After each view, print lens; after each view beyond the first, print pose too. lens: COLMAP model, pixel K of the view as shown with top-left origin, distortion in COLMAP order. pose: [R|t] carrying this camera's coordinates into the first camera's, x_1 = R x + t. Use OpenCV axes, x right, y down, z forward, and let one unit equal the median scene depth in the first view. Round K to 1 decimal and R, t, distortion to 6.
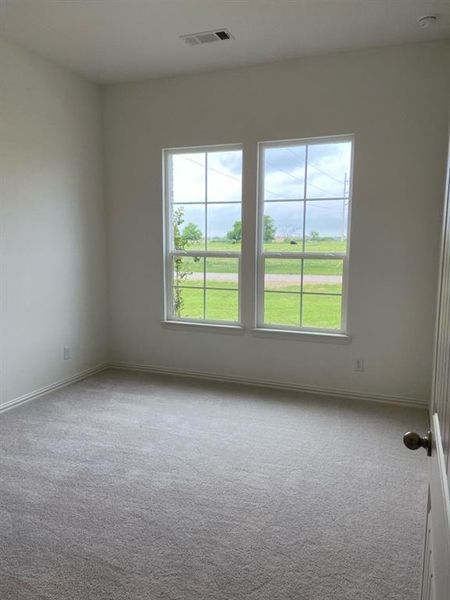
lens RADIAL K [[449.6, 0, 224.8], [0, 449.6, 289.5], [0, 0, 1]] dist [0.120887, -0.149353]
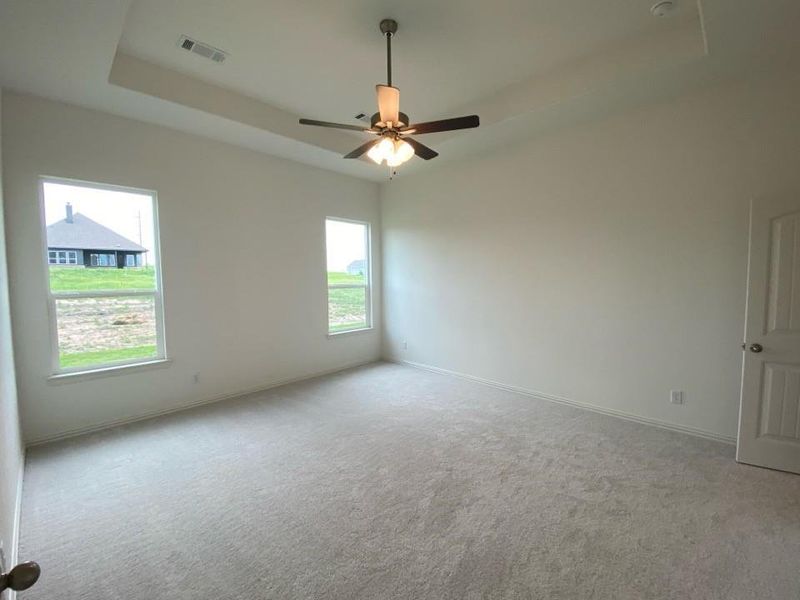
lens RADIAL K [[326.5, 0, 400.0], [0, 326.5, 300.0], [0, 0, 1]] dist [-0.000255, -0.000078]
pose [[0.424857, -0.077519, 0.901935, -0.210214], [0.112002, 0.993173, 0.032602, -0.010985], [-0.898305, 0.087168, 0.430639, 0.075693]]
